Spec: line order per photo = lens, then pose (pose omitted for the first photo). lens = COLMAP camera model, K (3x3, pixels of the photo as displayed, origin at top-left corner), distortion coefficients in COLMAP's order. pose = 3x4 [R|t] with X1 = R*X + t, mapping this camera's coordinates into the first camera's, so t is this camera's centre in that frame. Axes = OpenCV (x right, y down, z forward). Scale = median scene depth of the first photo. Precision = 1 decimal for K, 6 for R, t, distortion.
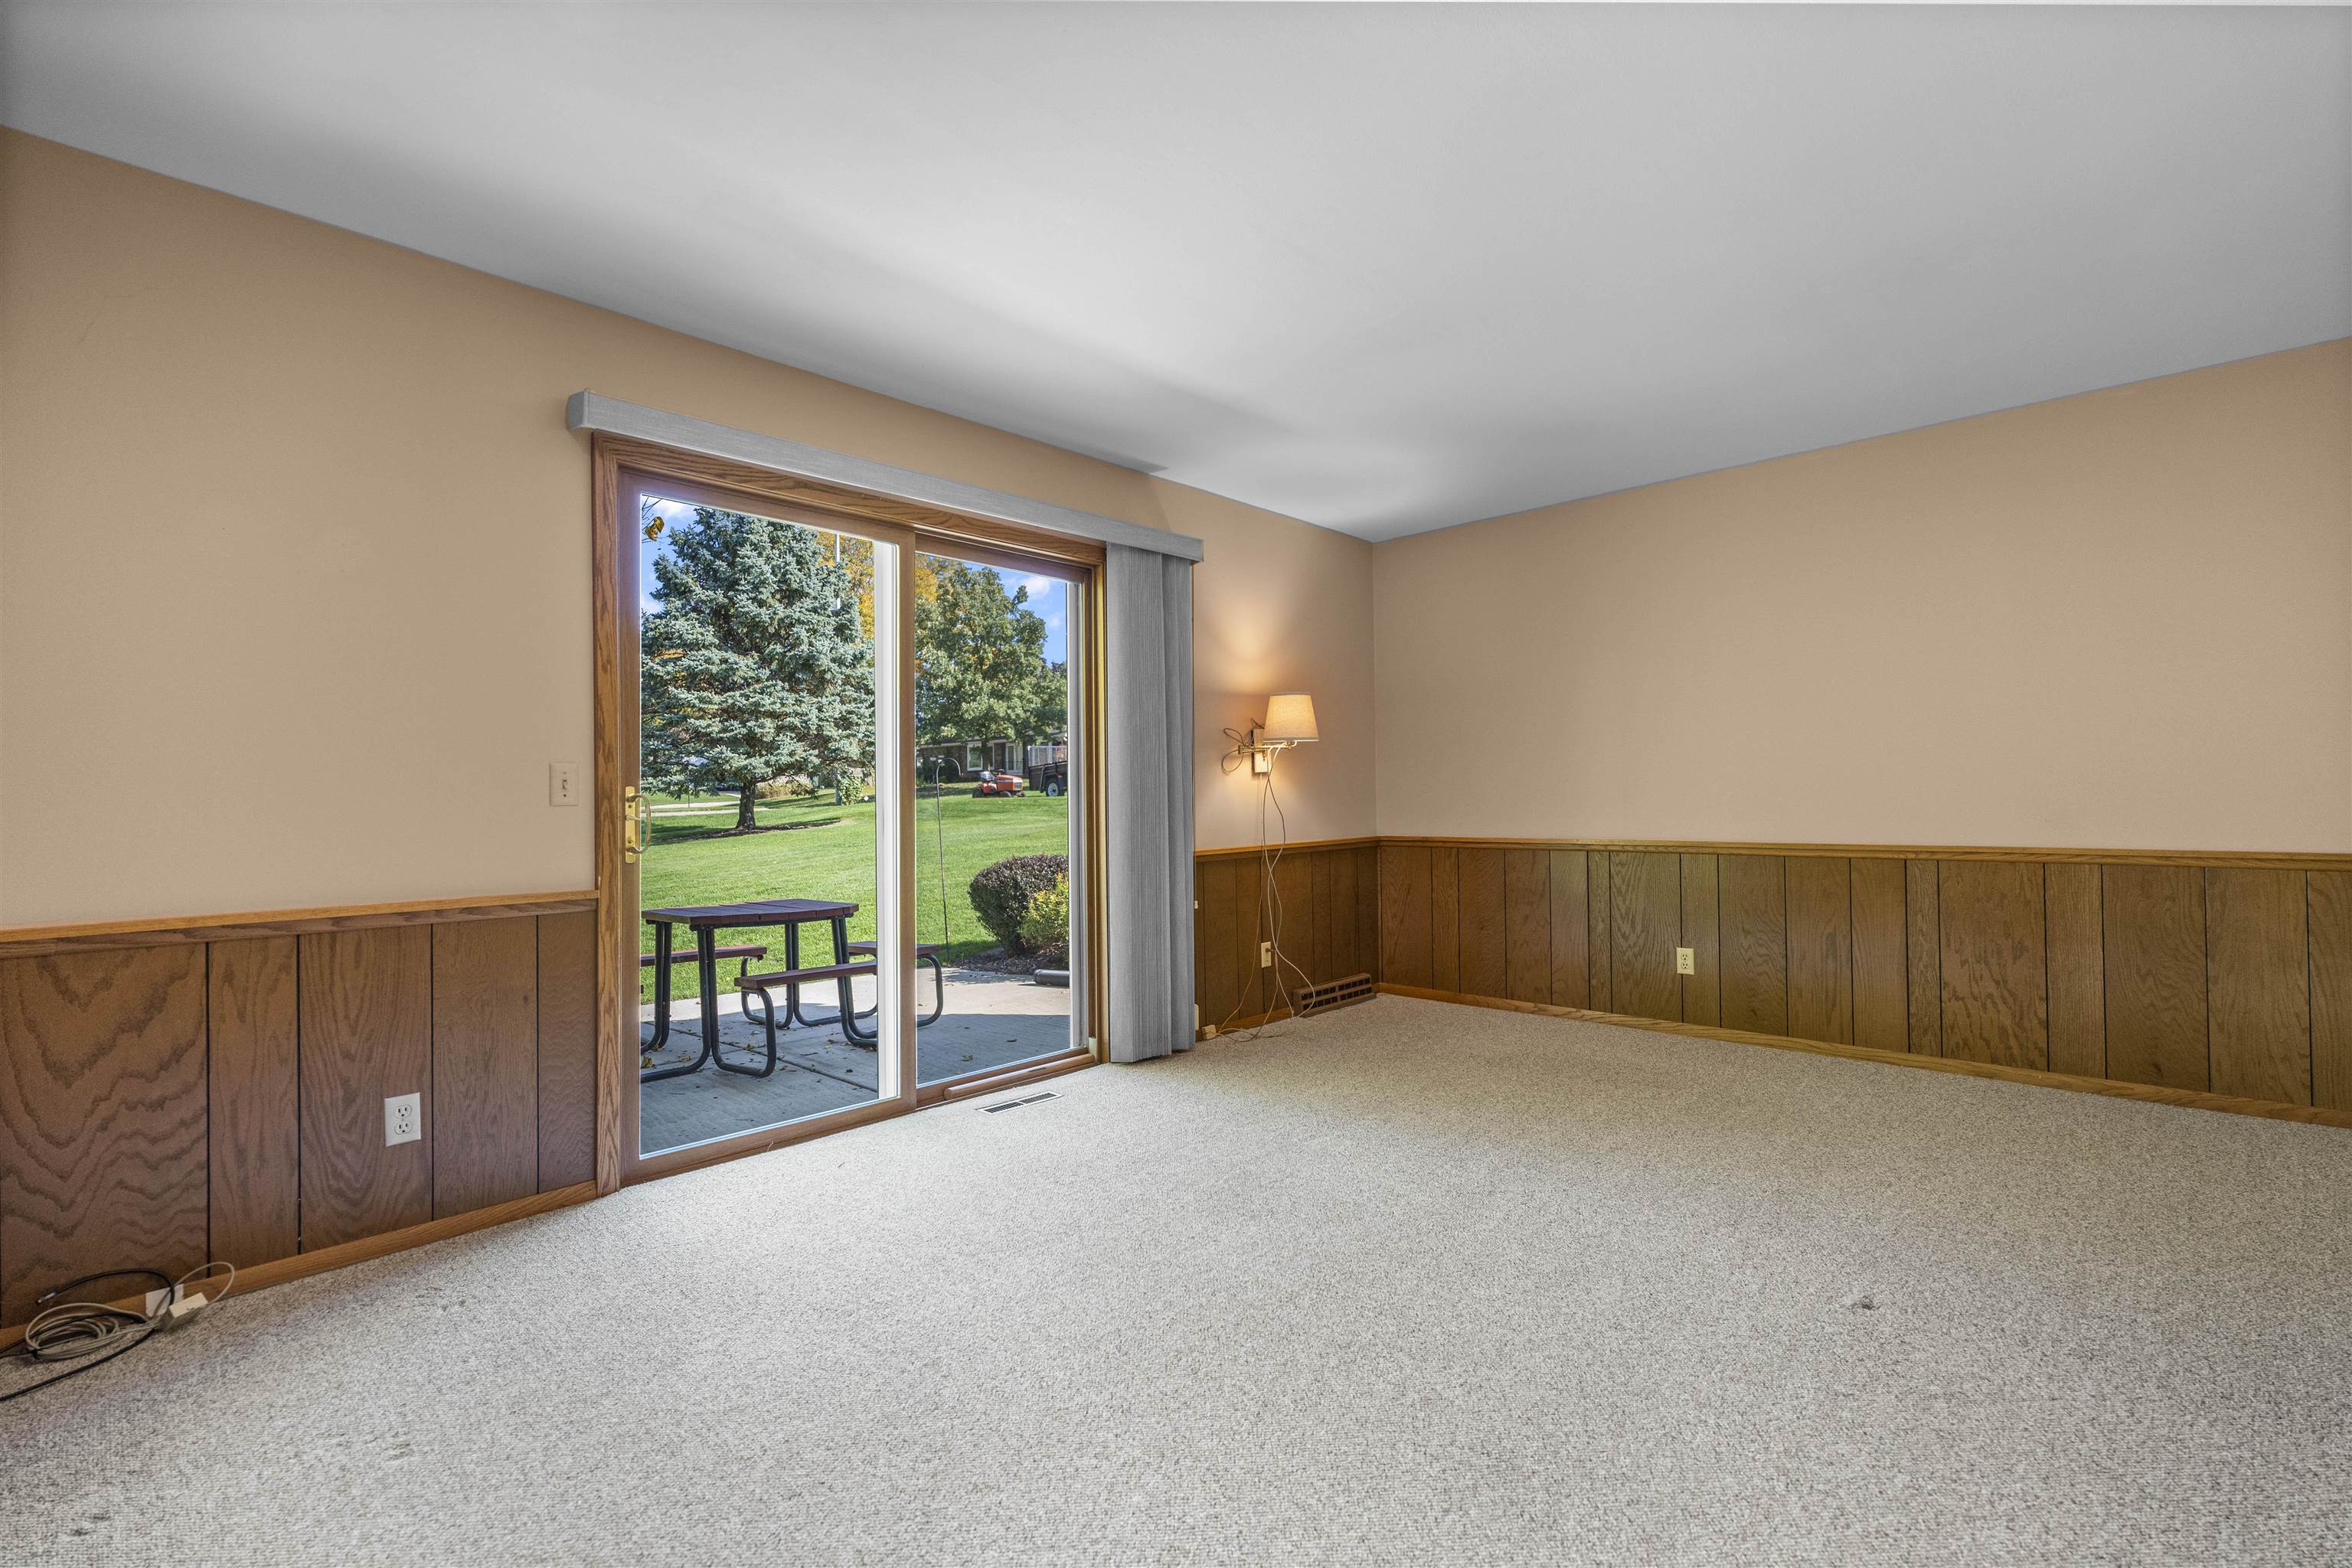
lens RADIAL K [[1053.9, 0, 1176.6], [0, 1053.9, 775.2], [0, 0, 1]] dist [0.001019, 0.000727]
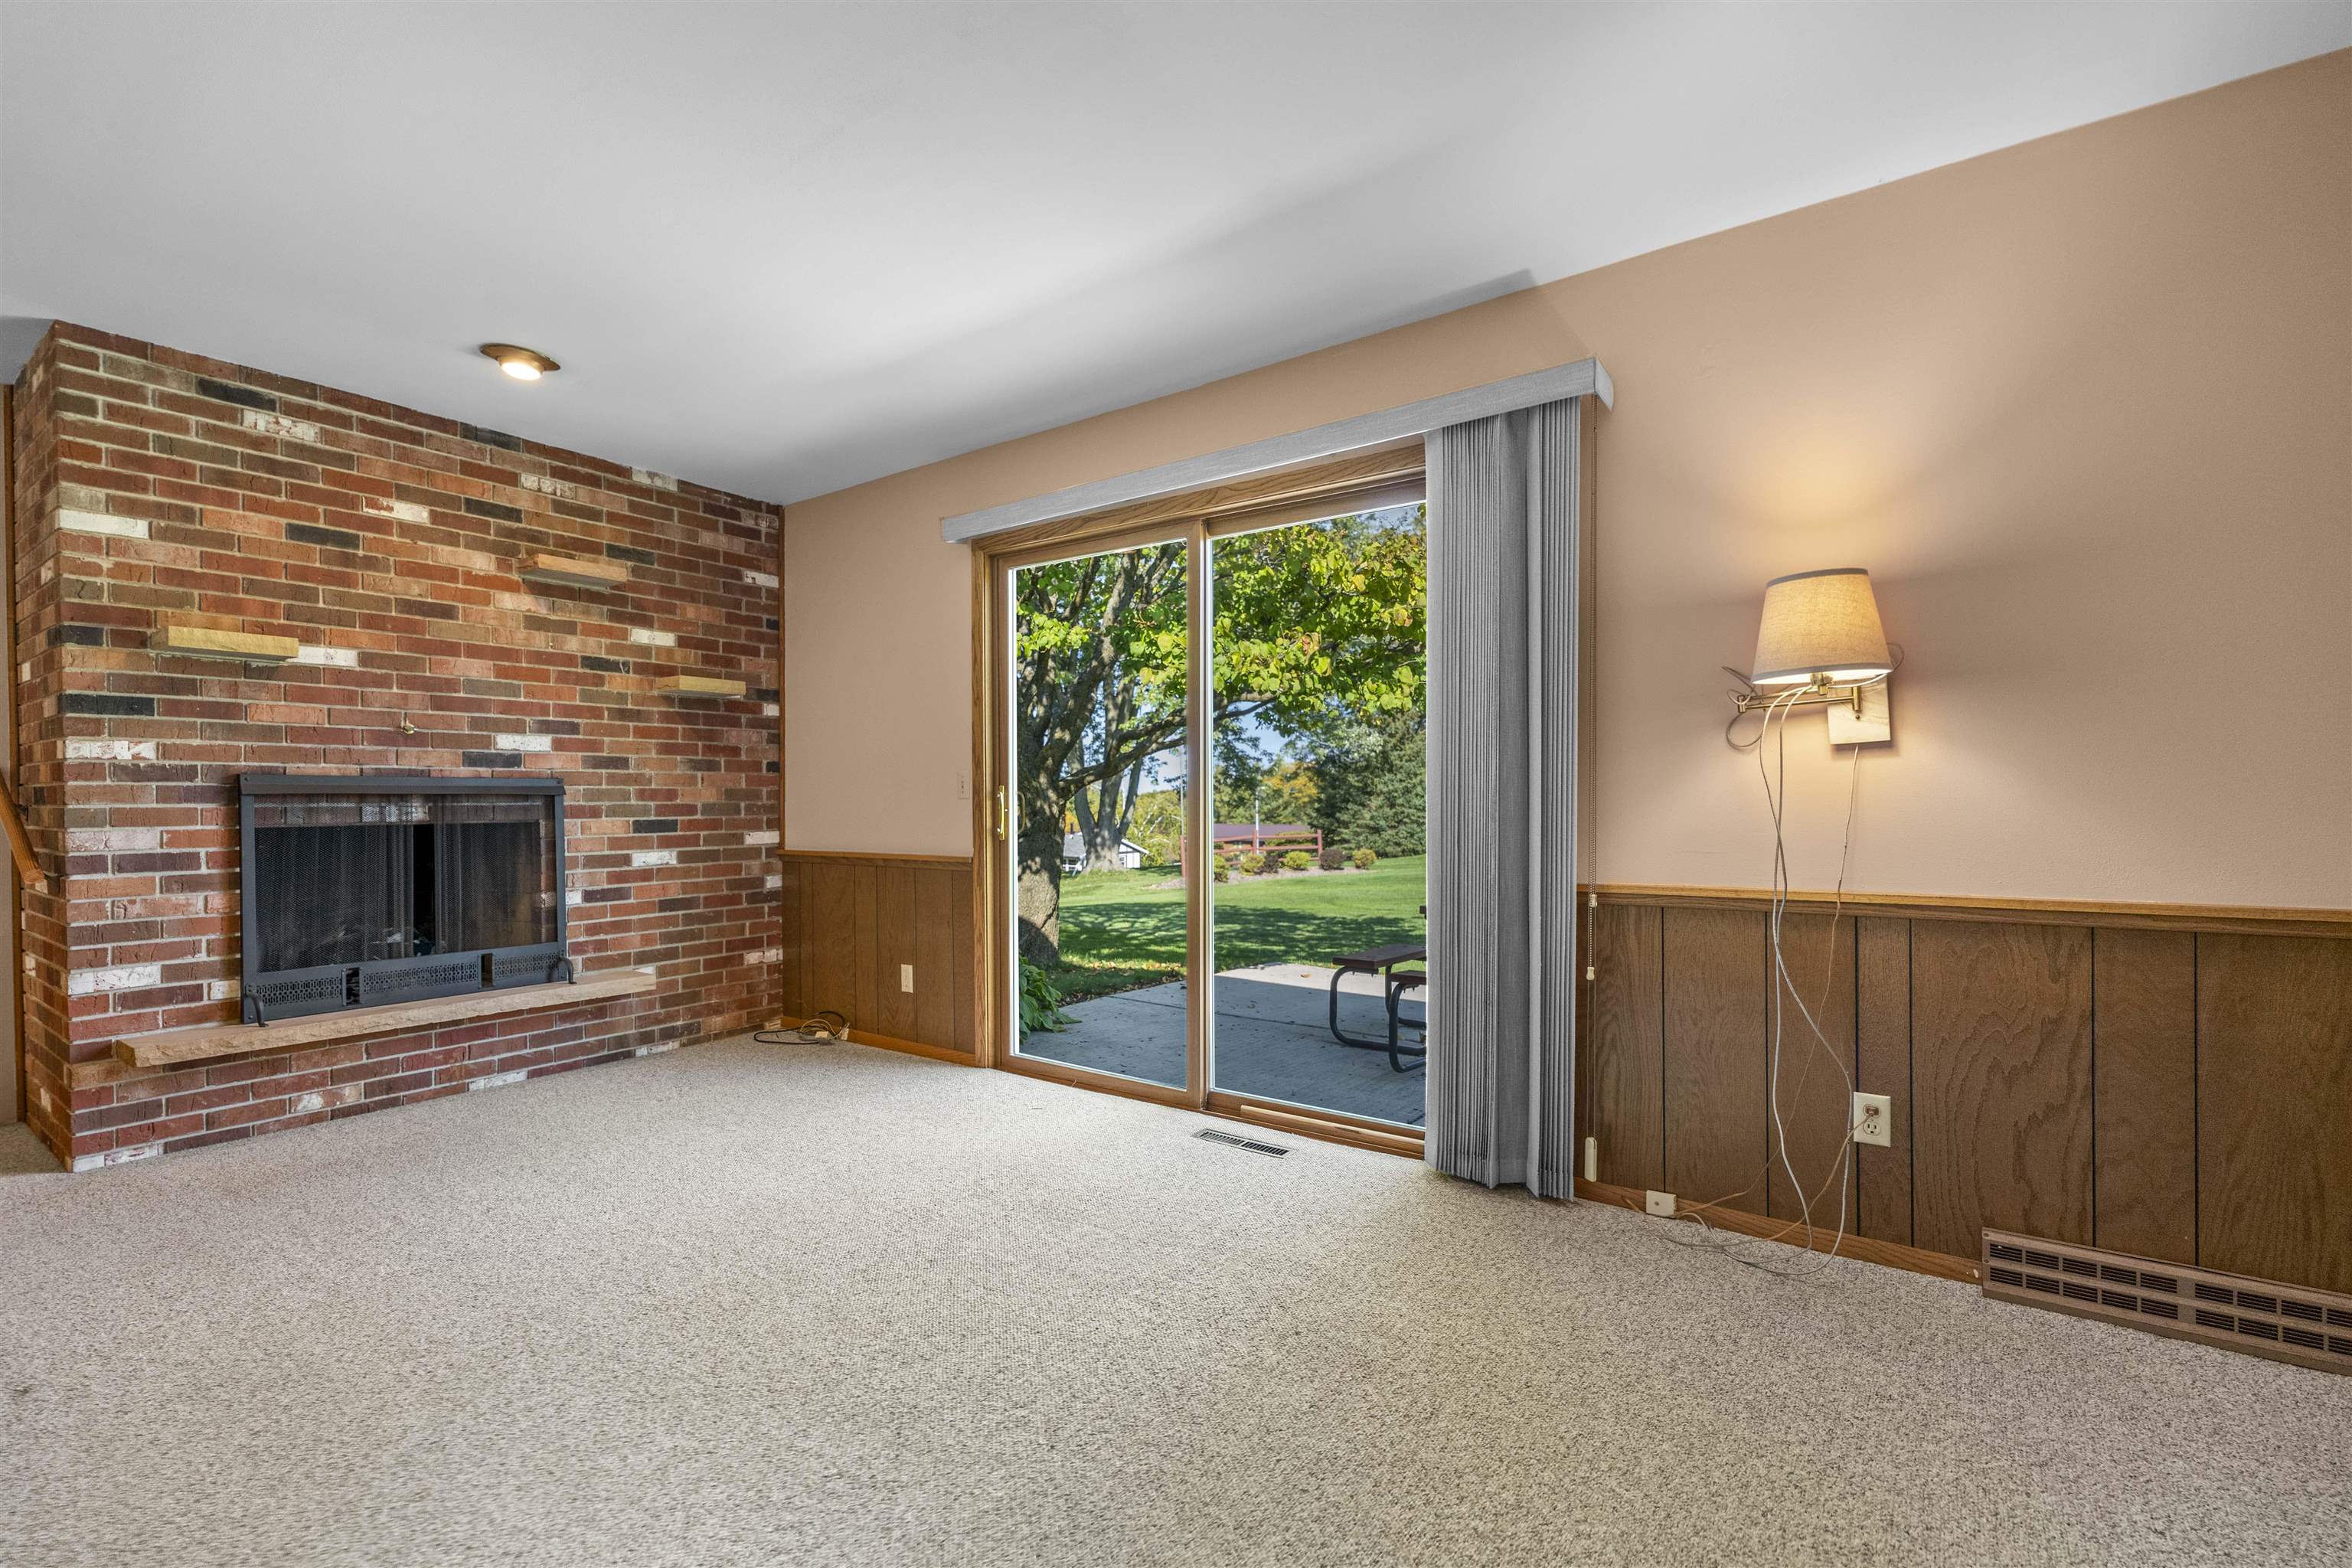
lens RADIAL K [[1048.7, 0, 1169.0], [0, 1048.7, 809.5], [0, 0, 1]] dist [0.008470, 0.000140]
pose [[0.120298, 0.011295, -0.992674, 0.692802], [0.017547, 0.999755, 0.013502, 0.021814], [0.992583, -0.019043, 0.120070, 0.828729]]
